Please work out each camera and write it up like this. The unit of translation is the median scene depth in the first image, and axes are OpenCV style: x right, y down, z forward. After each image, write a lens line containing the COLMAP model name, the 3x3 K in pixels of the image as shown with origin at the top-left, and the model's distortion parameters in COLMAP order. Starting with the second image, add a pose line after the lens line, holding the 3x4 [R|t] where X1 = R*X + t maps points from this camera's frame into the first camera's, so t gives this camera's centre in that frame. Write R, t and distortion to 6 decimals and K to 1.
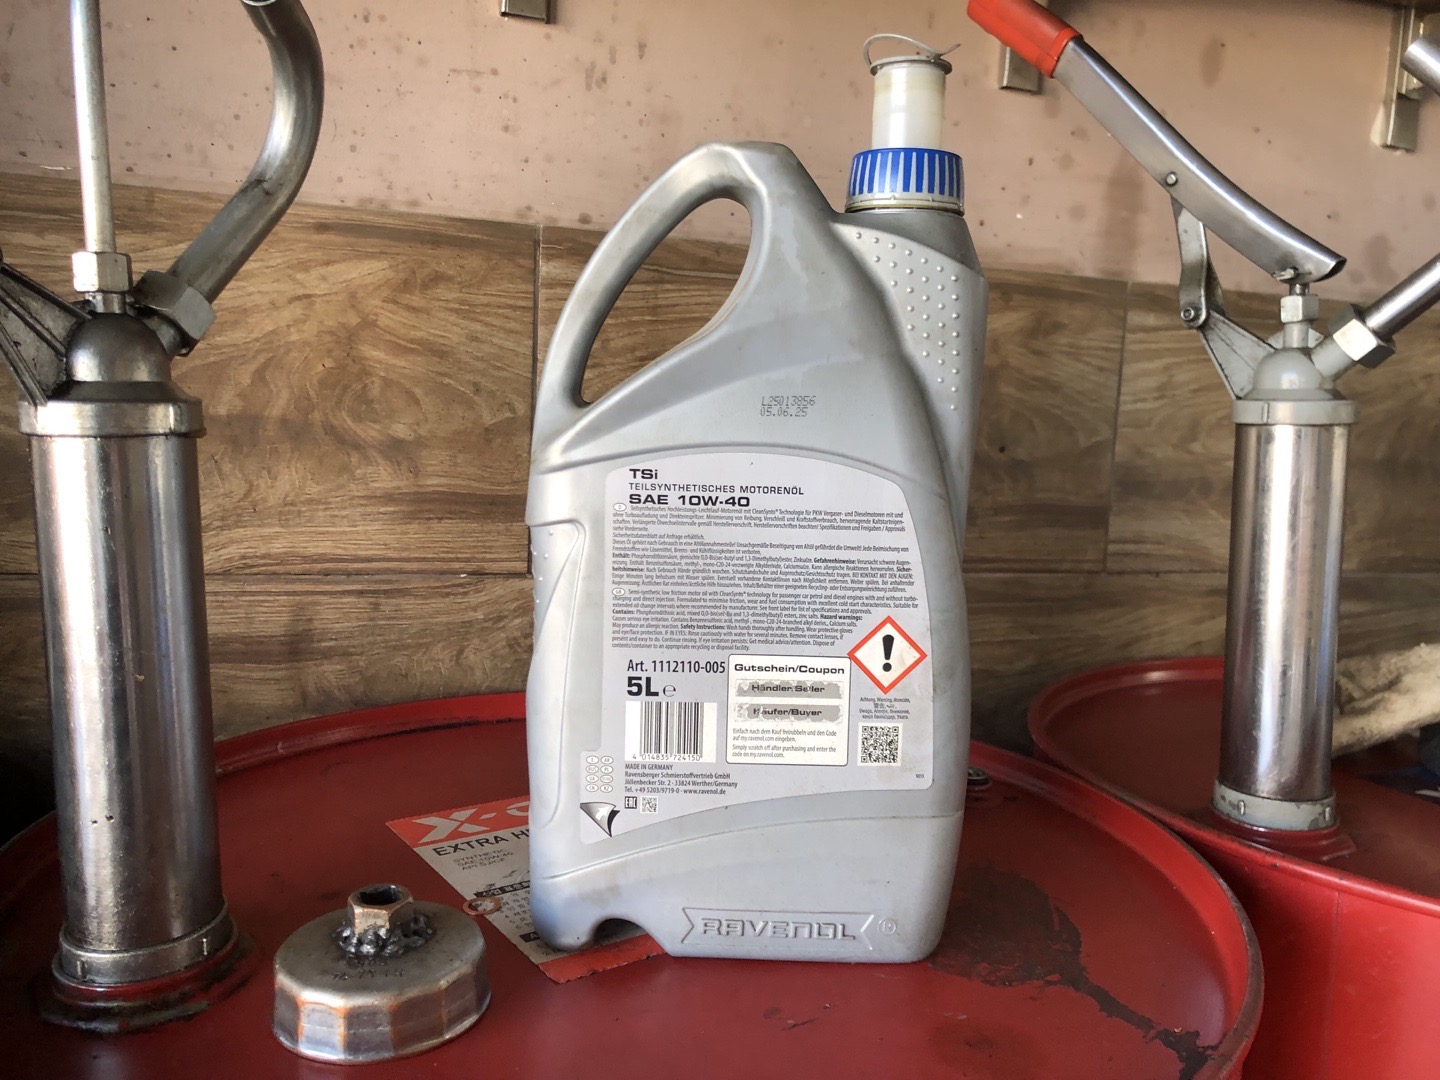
lens RADIAL K [[1197.9, 0, 719.5], [0, 1197.9, 532.9], [0, 0, 1]] dist [0.015421, -0.005426]
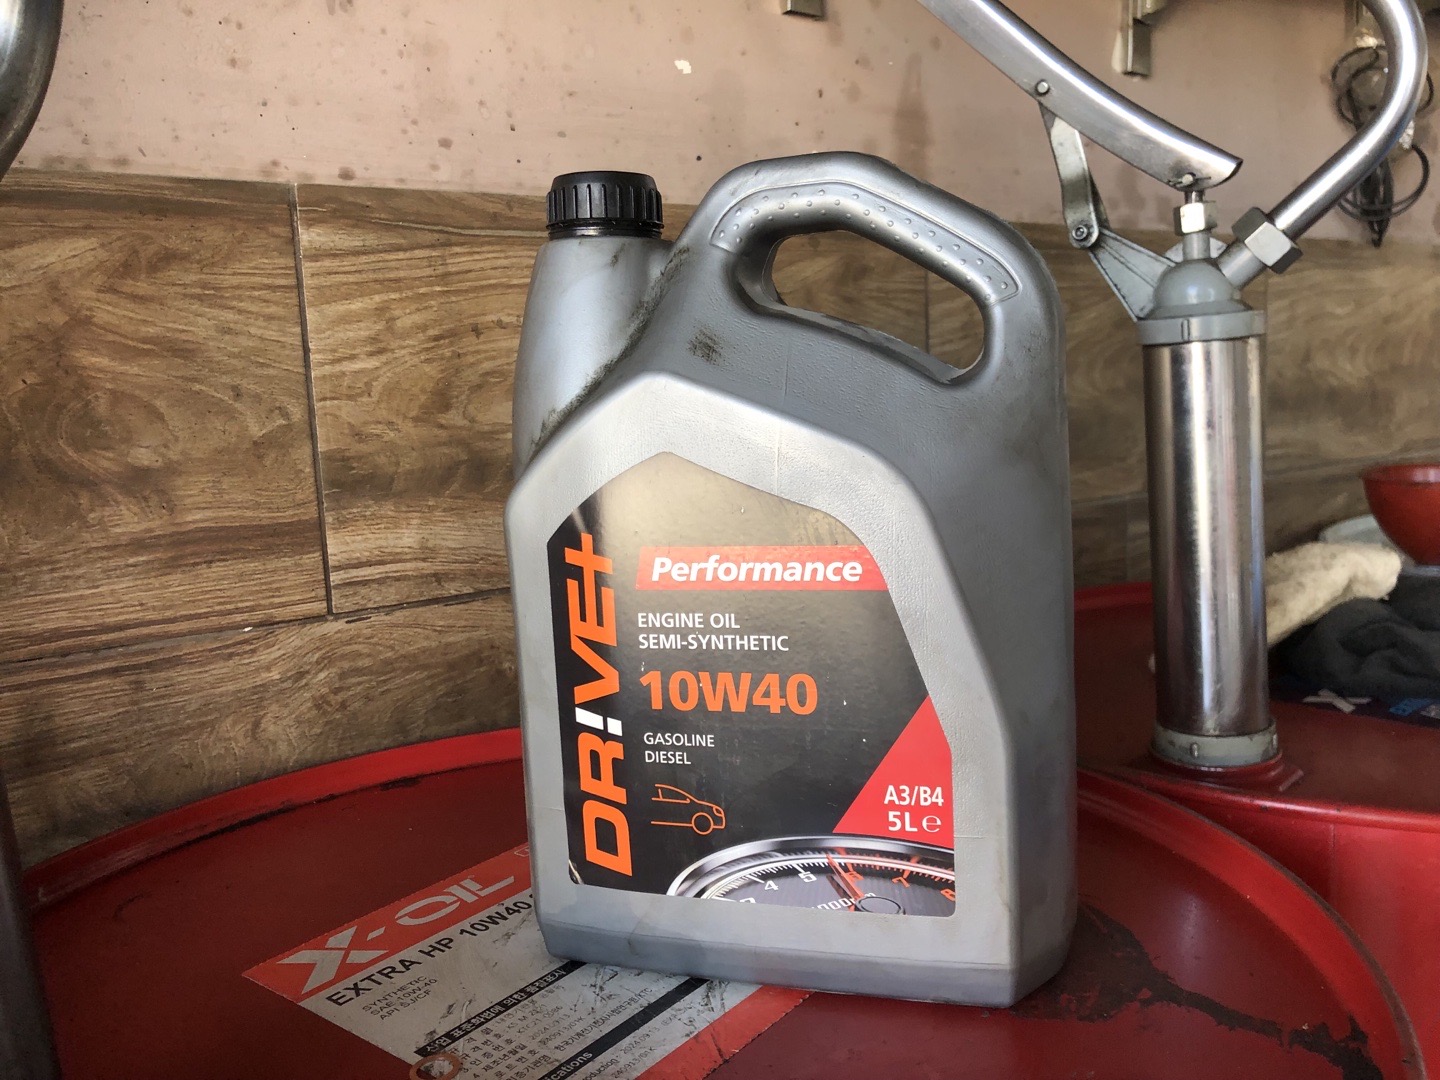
lens RADIAL K [[1197.9, 0, 721.2], [0, 1197.9, 534.3], [0, 0, 1]] dist [0.015421, -0.005426]
pose [[0.956212, -0.128939, 0.262742, -0.121006], [0.125124, 0.991648, 0.031274, -0.013110], [-0.264580, 0.002971, 0.964359, 0.154190]]
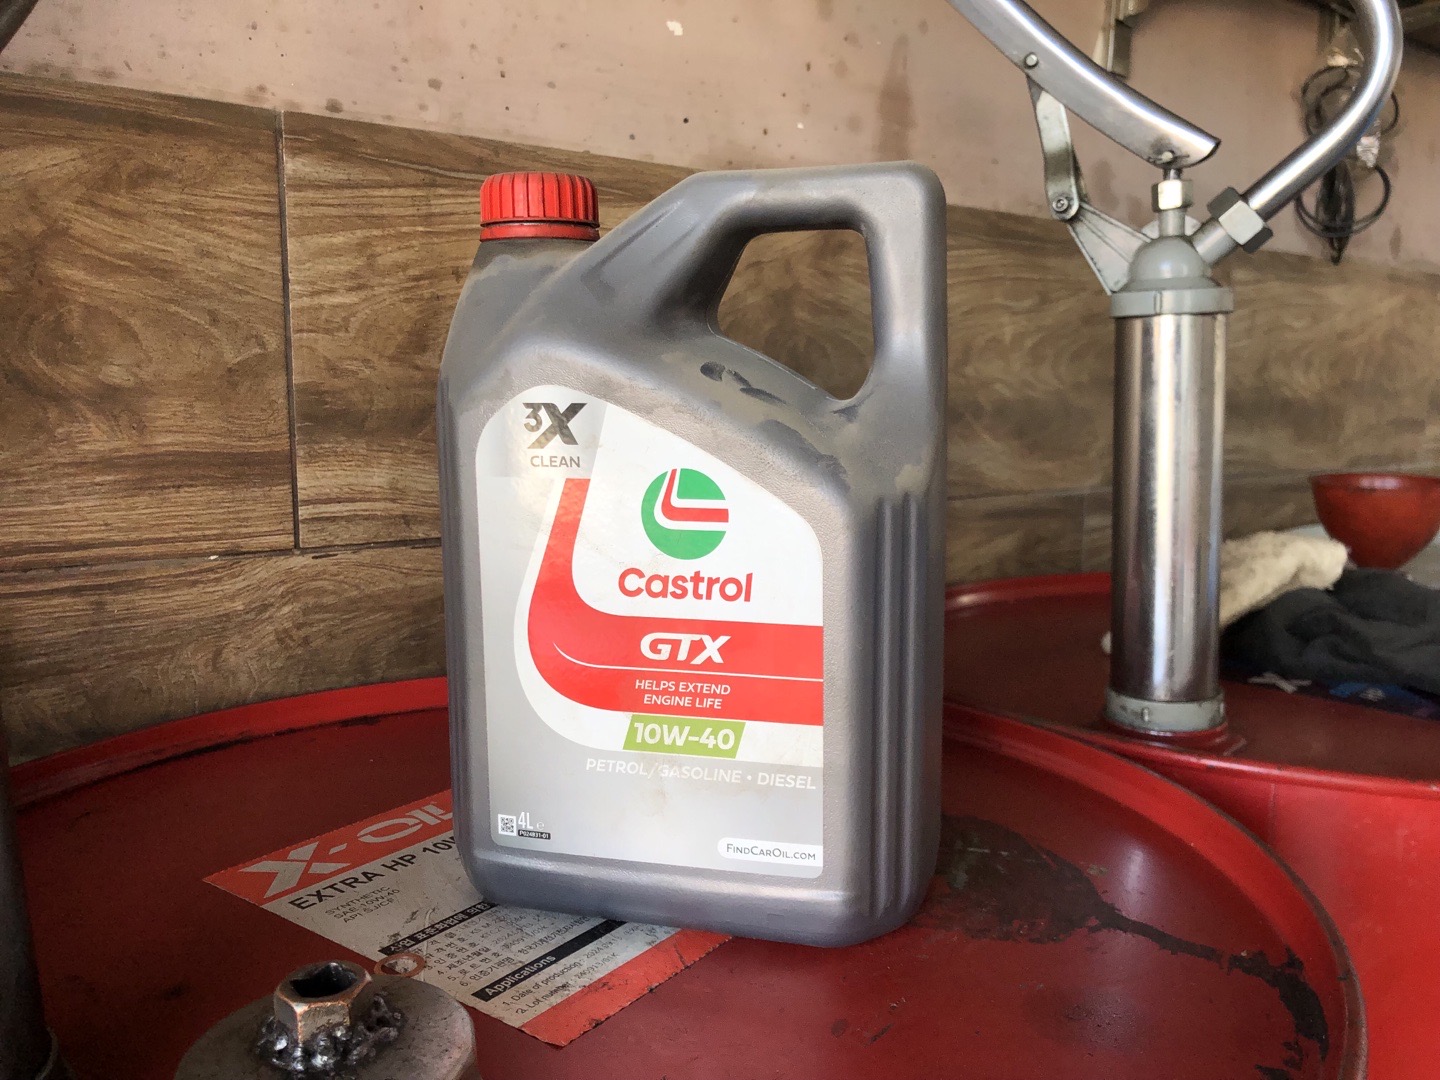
lens RADIAL K [[1197.9, 0, 723.8], [0, 1197.9, 547.9], [0, 0, 1]] dist [0.015421, -0.005426]
pose [[0.949557, -0.084913, 0.301881, -0.139911], [0.075343, 0.996220, 0.043227, 0.021509], [-0.304410, -0.018302, 0.952365, 0.149365]]
